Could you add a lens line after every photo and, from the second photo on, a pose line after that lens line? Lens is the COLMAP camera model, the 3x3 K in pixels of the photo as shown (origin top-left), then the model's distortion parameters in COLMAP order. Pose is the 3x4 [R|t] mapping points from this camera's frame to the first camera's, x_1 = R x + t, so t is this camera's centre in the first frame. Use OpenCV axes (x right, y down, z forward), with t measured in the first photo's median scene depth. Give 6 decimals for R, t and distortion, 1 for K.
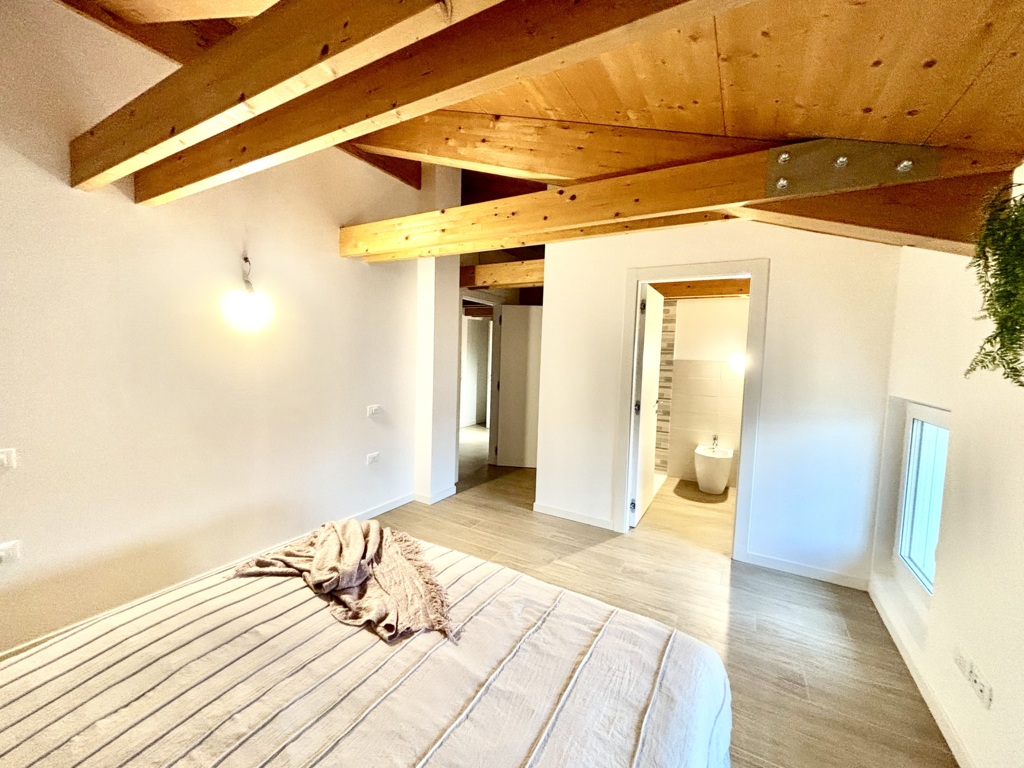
lens RADIAL K [[410.9, 0, 513.0], [0, 410.9, 387.4], [0, 0, 1]] dist [-0.005835, -0.001056]
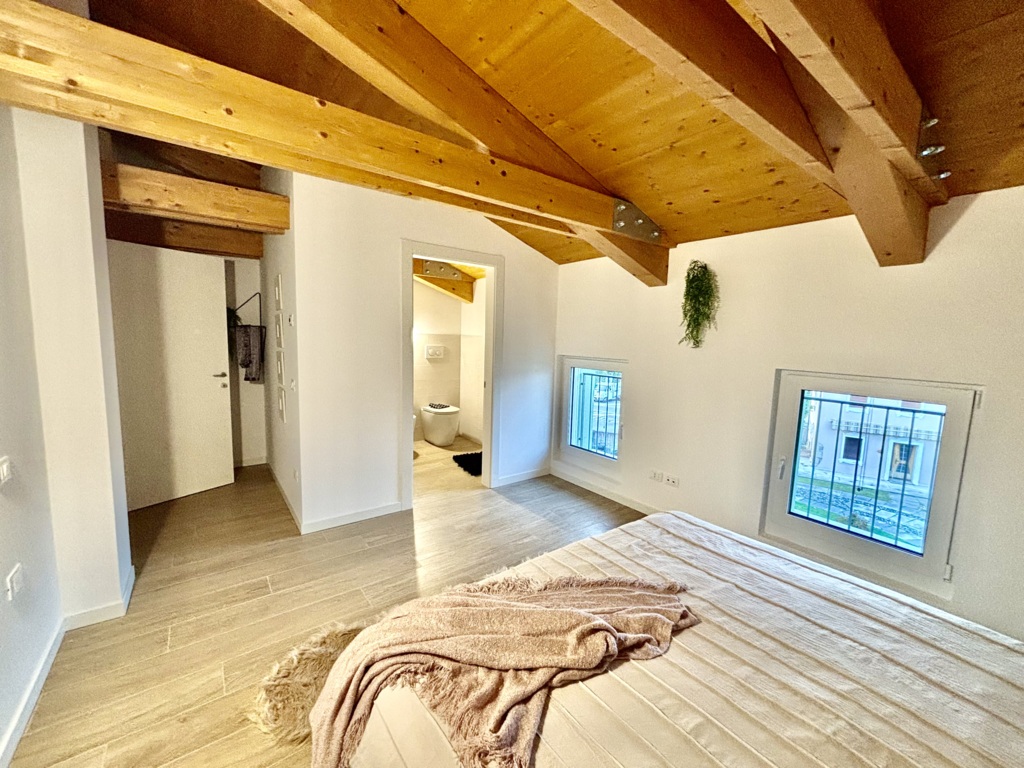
lens RADIAL K [[410.9, 0, 517.5], [0, 410.9, 382.1], [0, 0, 1]] dist [-0.005835, -0.001056]
pose [[0.393592, -0.124834, 0.910770, -0.966442], [0.054669, 0.992162, 0.112365, -0.092803], [-0.917658, 0.005565, 0.397331, 0.709010]]
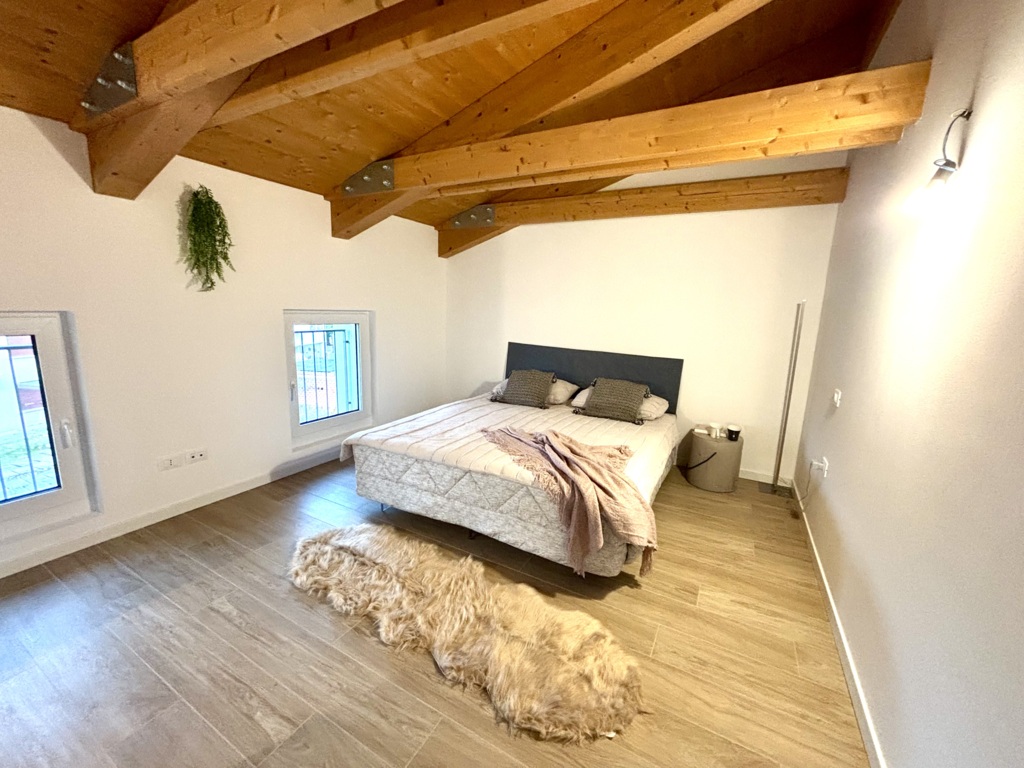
lens RADIAL K [[410.9, 0, 520.5], [0, 410.9, 378.8], [0, 0, 1]] dist [-0.005835, -0.001056]
pose [[-0.996350, -0.072636, -0.044845, -0.174915], [-0.081782, 0.962795, 0.257561, -0.169554], [0.024468, 0.260288, -0.965221, 2.228858]]
